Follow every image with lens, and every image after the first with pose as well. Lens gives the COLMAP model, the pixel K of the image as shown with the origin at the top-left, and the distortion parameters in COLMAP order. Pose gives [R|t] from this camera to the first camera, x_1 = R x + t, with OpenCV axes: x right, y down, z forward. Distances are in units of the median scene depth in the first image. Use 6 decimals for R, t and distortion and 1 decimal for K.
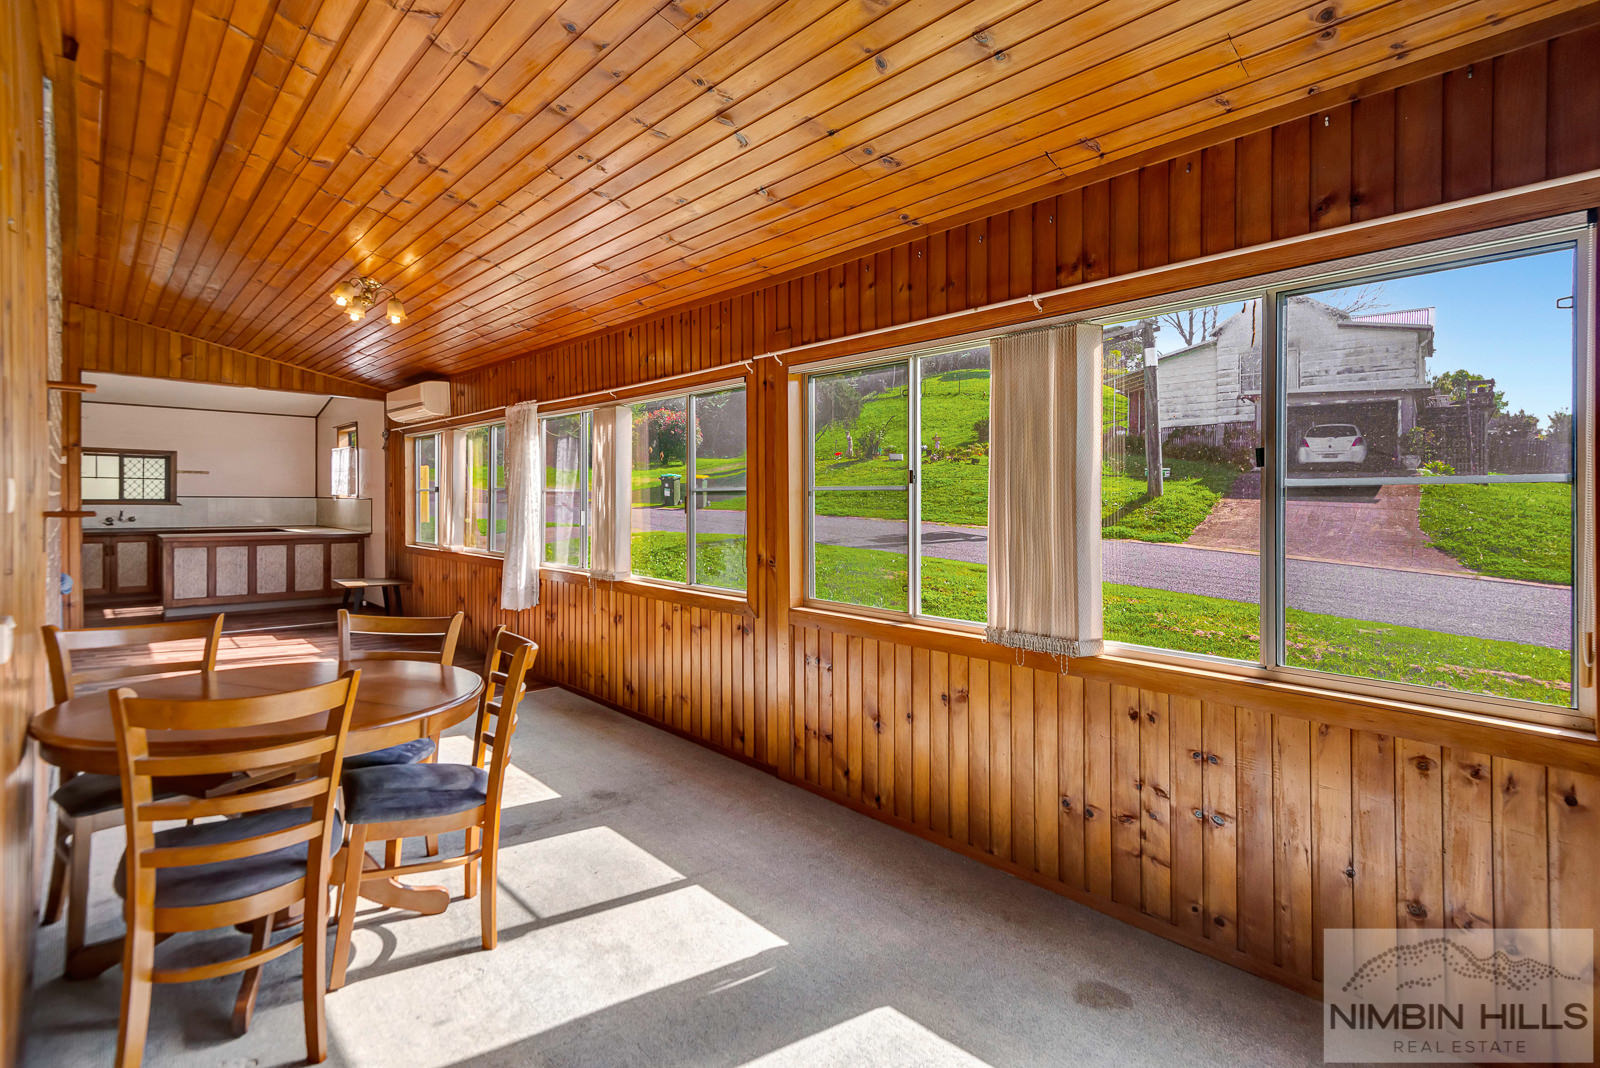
lens RADIAL K [[735.8, 0, 808.6], [0, 735.8, 501.6], [0, 0, 1]] dist [0.029380, -0.011753]
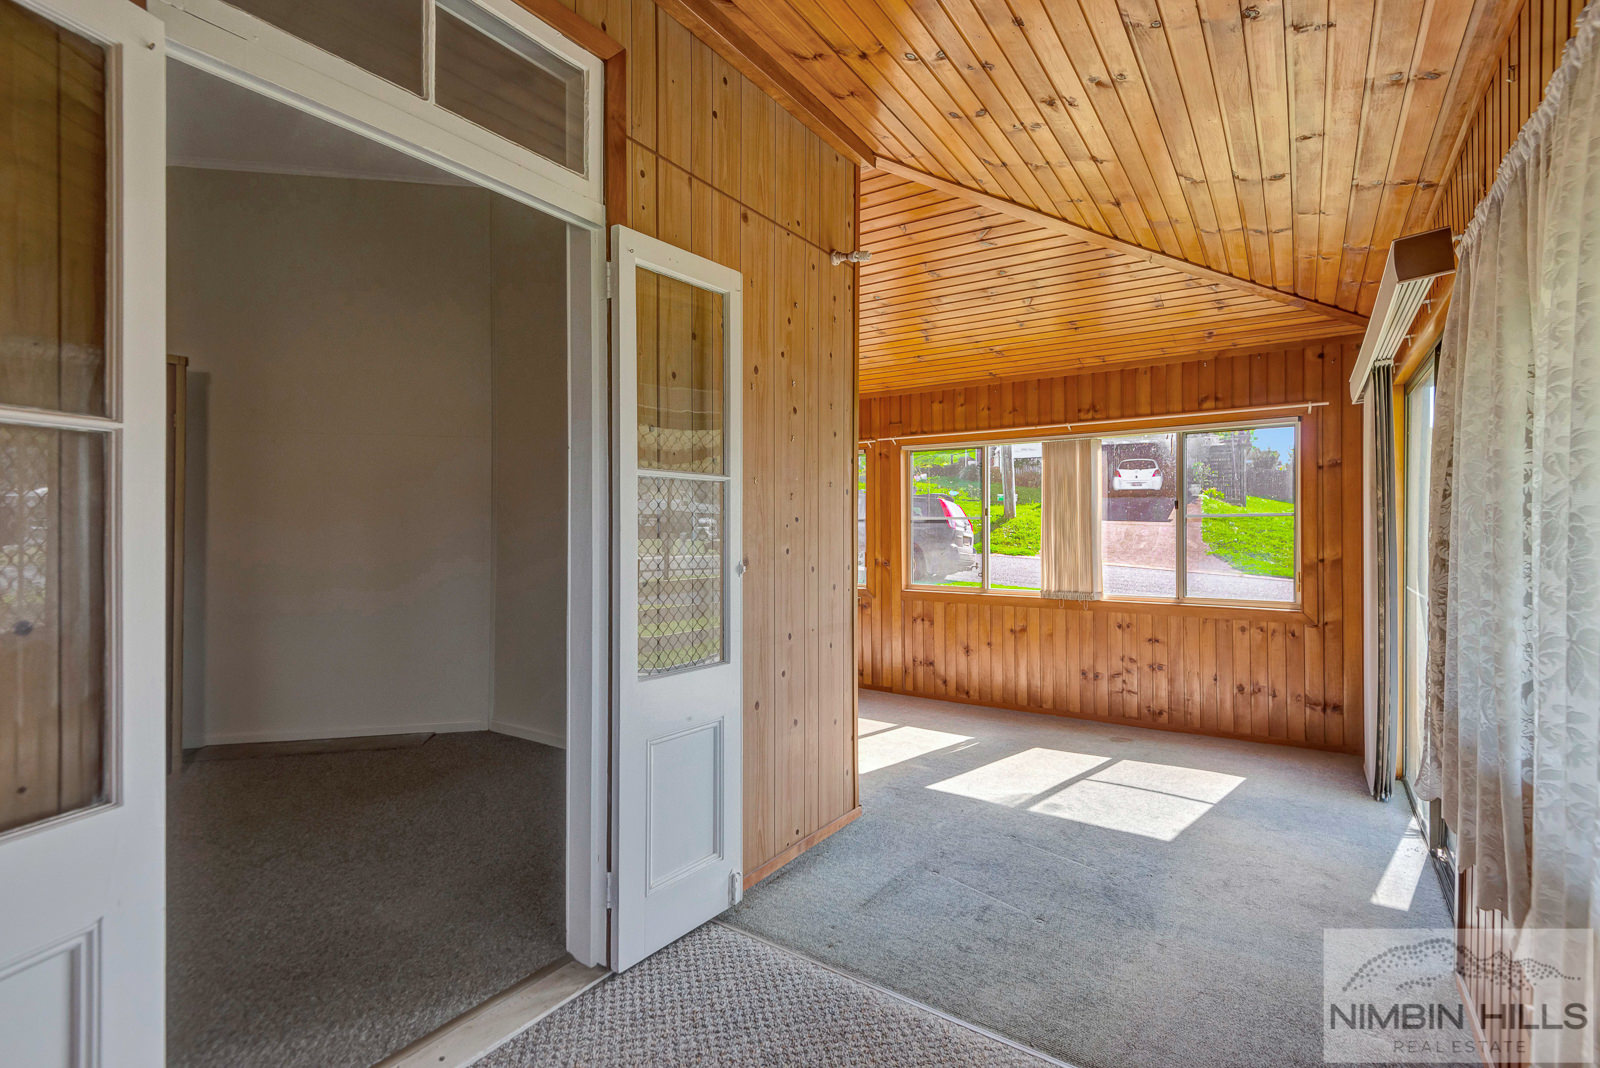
lens RADIAL K [[735.8, 0, 793.9], [0, 735.8, 529.1], [0, 0, 1]] dist [0.029380, -0.011753]
pose [[0.981092, -0.011063, 0.193224, -0.730764], [0.009777, 0.999923, 0.007608, -0.011986], [-0.193294, -0.005575, 0.981125, -0.741551]]
